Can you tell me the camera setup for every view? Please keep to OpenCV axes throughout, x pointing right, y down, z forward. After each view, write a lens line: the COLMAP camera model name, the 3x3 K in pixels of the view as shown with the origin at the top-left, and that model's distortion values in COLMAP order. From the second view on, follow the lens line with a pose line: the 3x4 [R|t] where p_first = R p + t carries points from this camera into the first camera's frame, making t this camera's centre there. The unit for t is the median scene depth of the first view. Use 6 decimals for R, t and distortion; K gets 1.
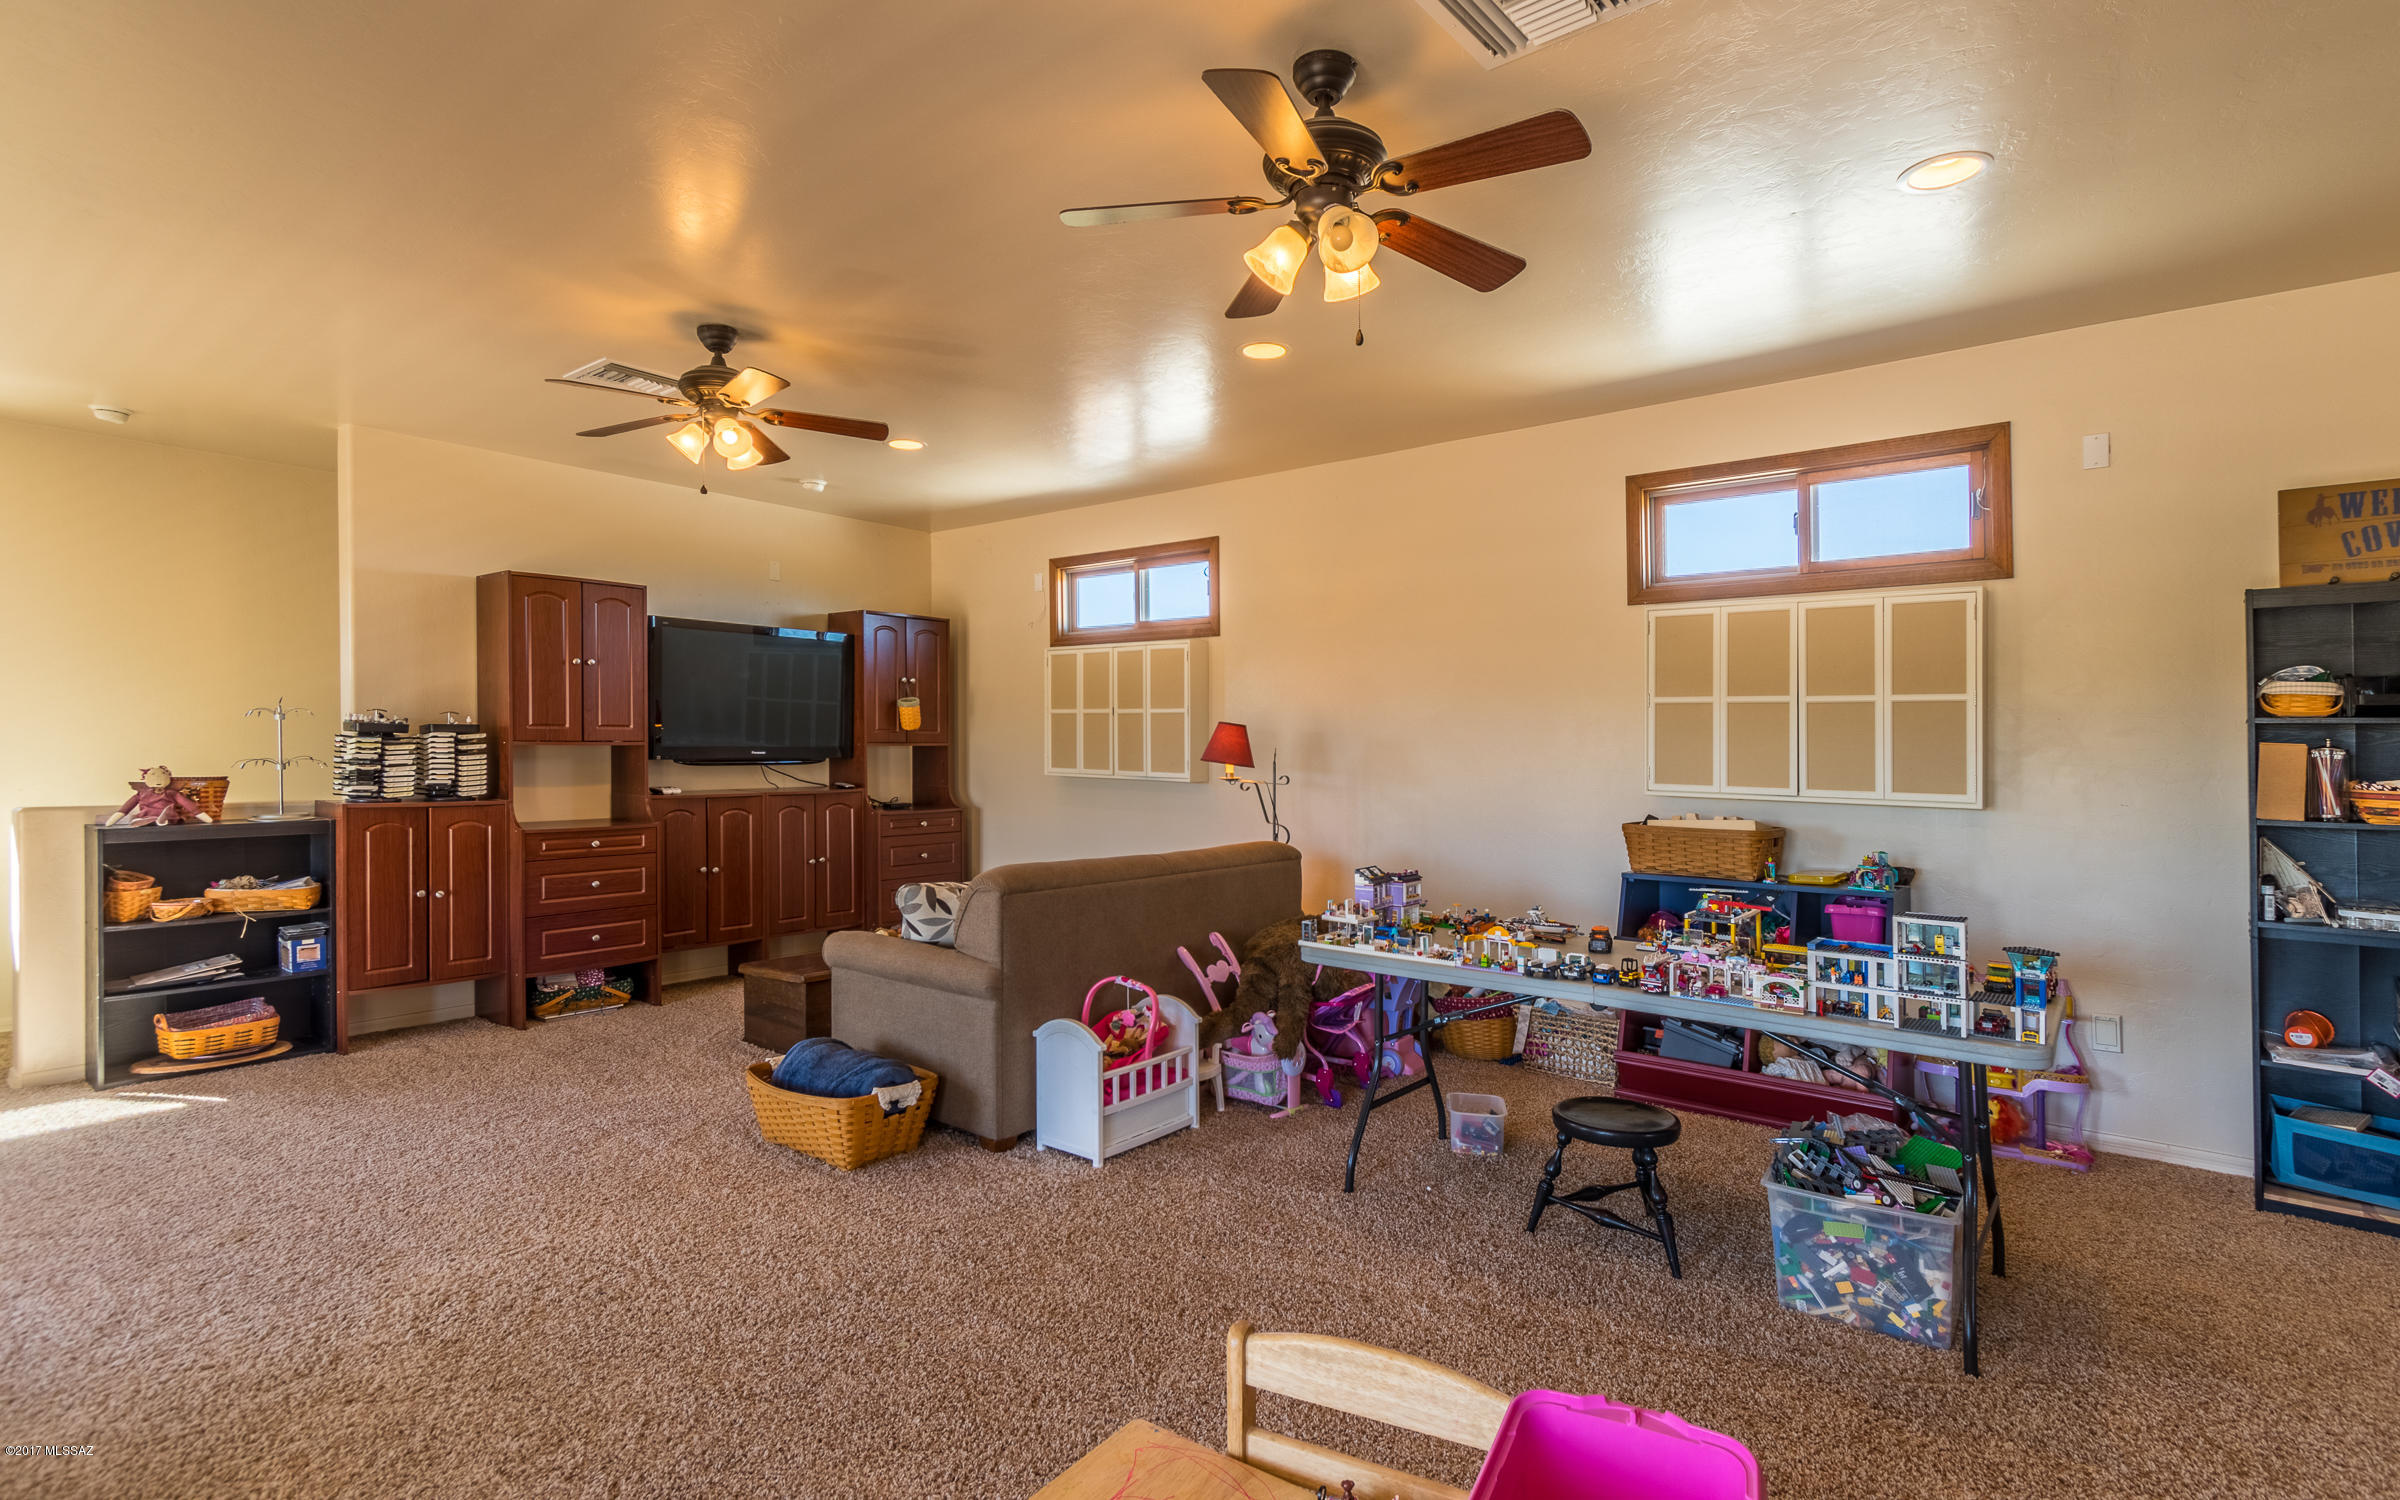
lens RADIAL K [[1152.6, 0, 1145.5], [0, 1152.6, 779.2], [0, 0, 1]] dist [-0.001368, -0.000046]
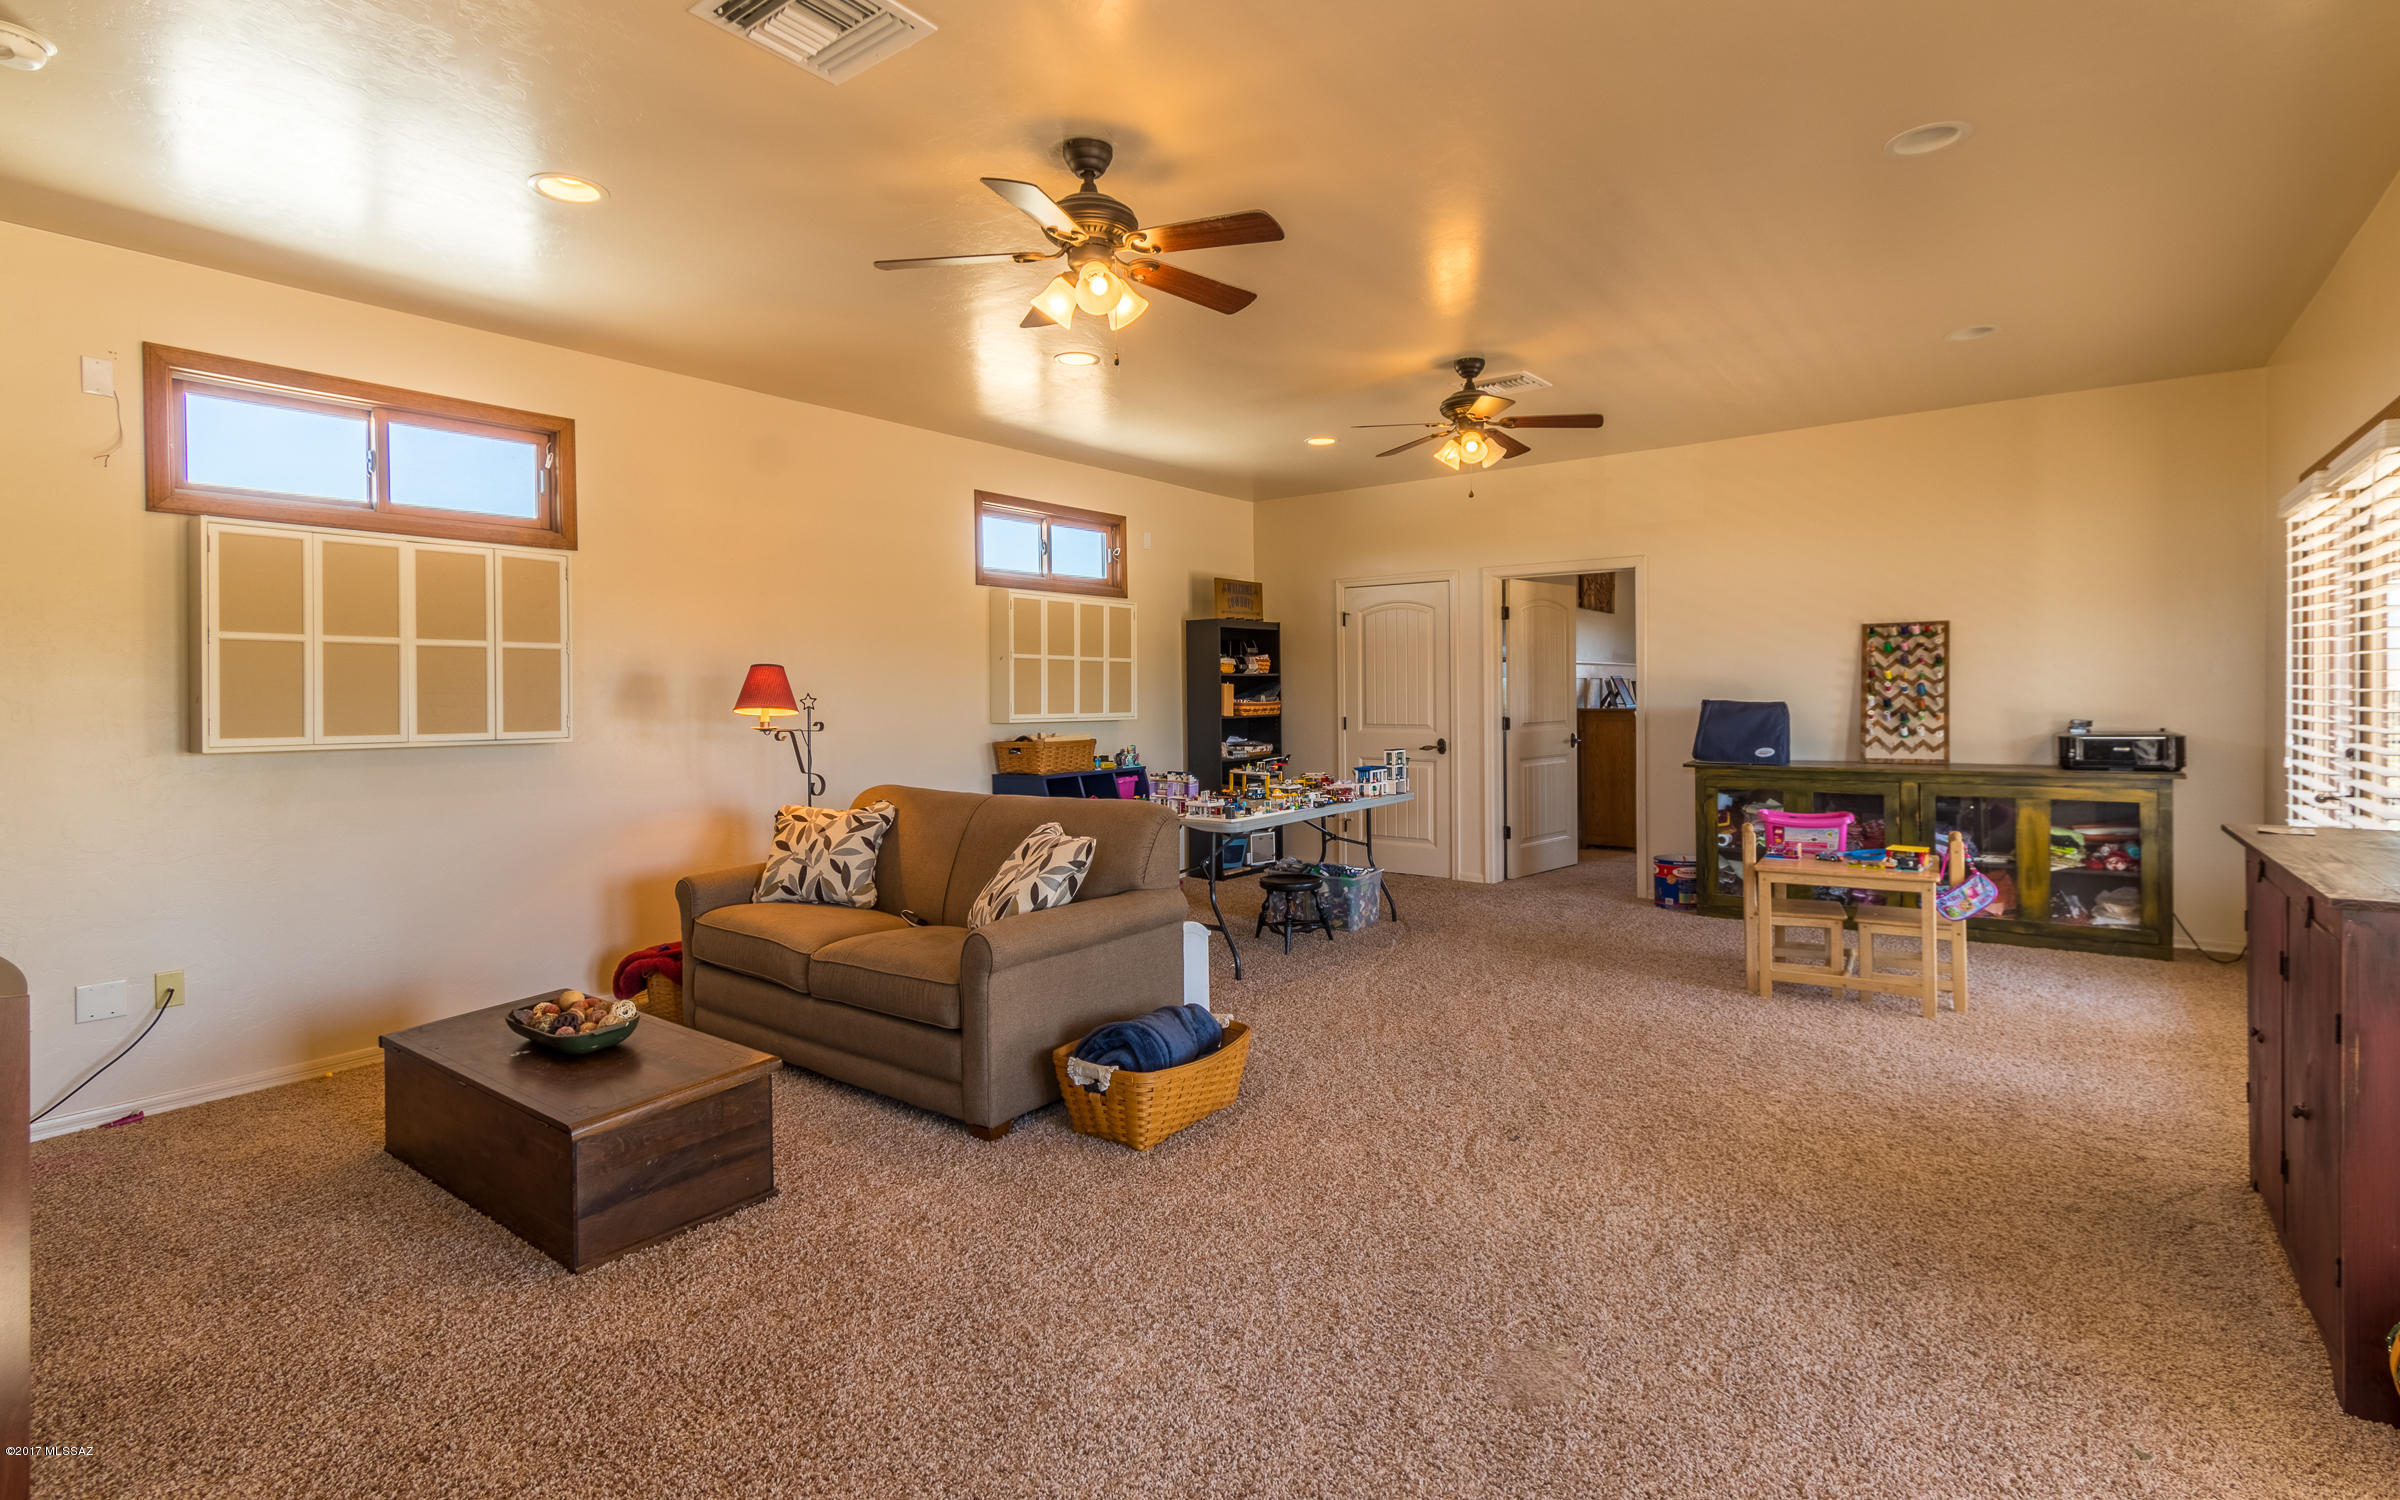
lens RADIAL K [[1126.3, 0, 1223.9], [0, 1126.3, 700.3], [0, 0, 1]] dist [-0.002717, -0.000356]
pose [[-0.073543, -0.016604, 0.997154, -0.760918], [0.034506, 0.999220, 0.019183, -0.022912], [-0.996695, 0.035818, -0.072912, 0.654302]]
